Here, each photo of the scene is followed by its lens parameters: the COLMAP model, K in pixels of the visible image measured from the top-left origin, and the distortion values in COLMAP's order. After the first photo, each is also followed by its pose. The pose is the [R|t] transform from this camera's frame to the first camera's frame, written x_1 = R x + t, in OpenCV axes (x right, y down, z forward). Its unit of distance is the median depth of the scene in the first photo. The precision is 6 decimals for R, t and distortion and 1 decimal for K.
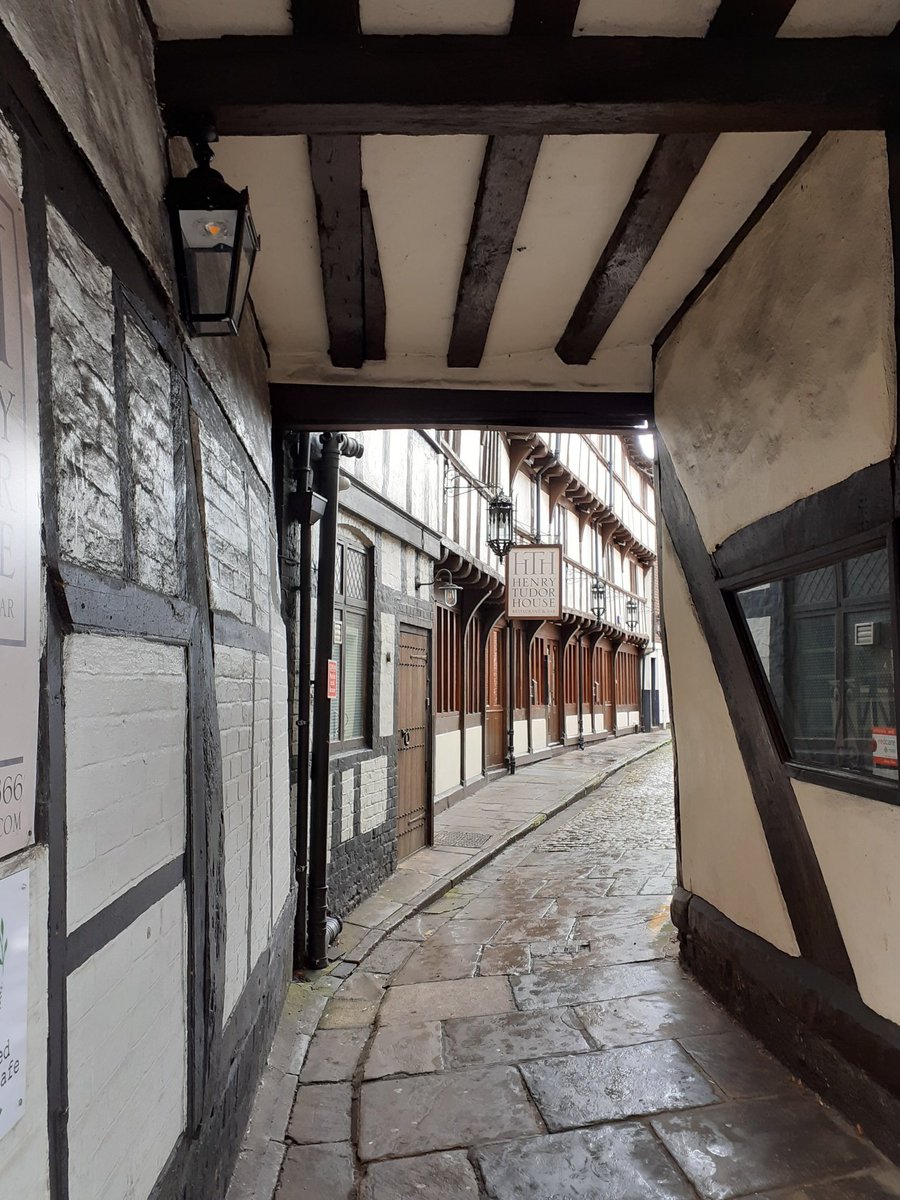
lens RADIAL K [[948.4, 0, 471.3], [0, 948.4, 601.3], [0, 0, 1]] dist [0.211299, -0.000874]
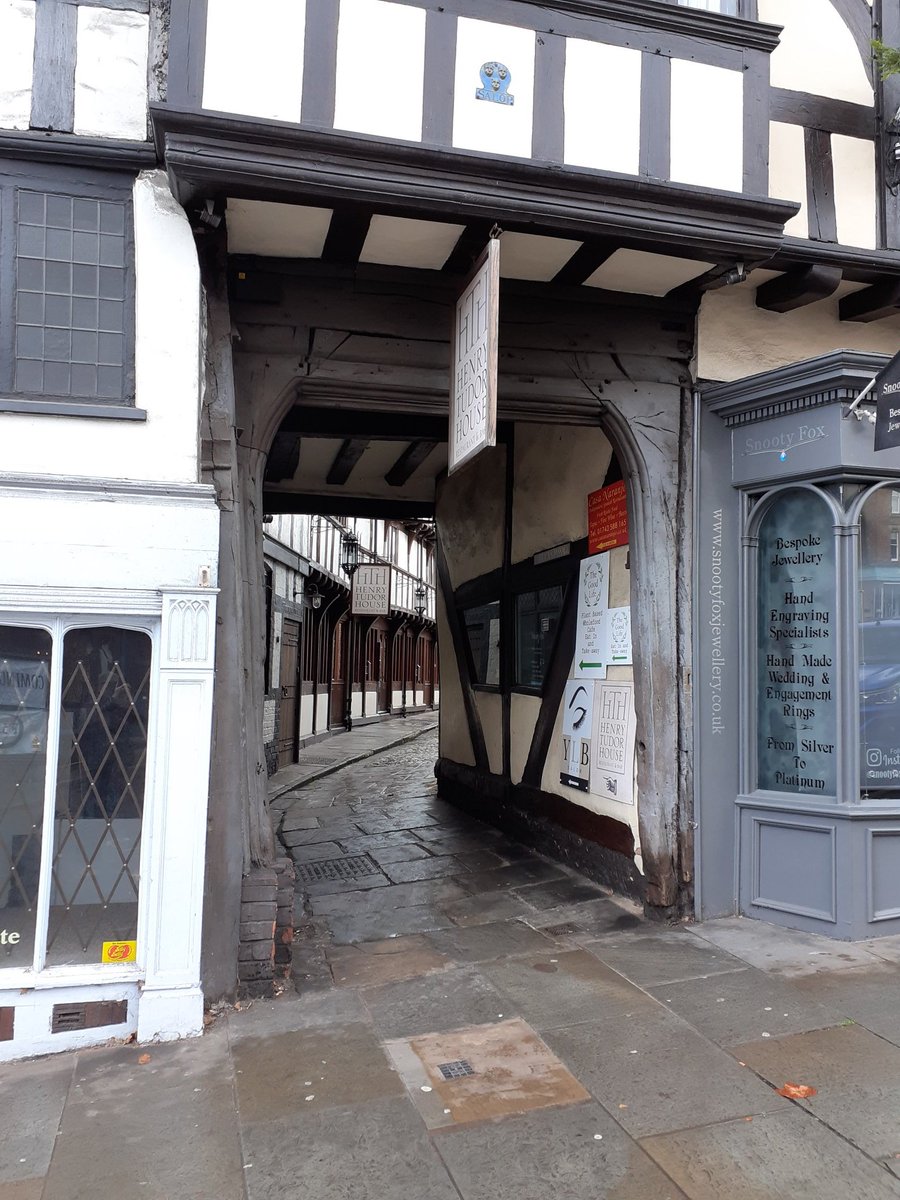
lens RADIAL K [[948.4, 0, 471.3], [0, 948.4, 601.3], [0, 0, 1]] dist [0.211299, -0.000874]
pose [[0.984872, 0.029355, 0.170778, -0.028690], [-0.030975, 0.999497, 0.006831, -0.017861], [-0.170492, -0.012018, 0.985286, -0.429764]]
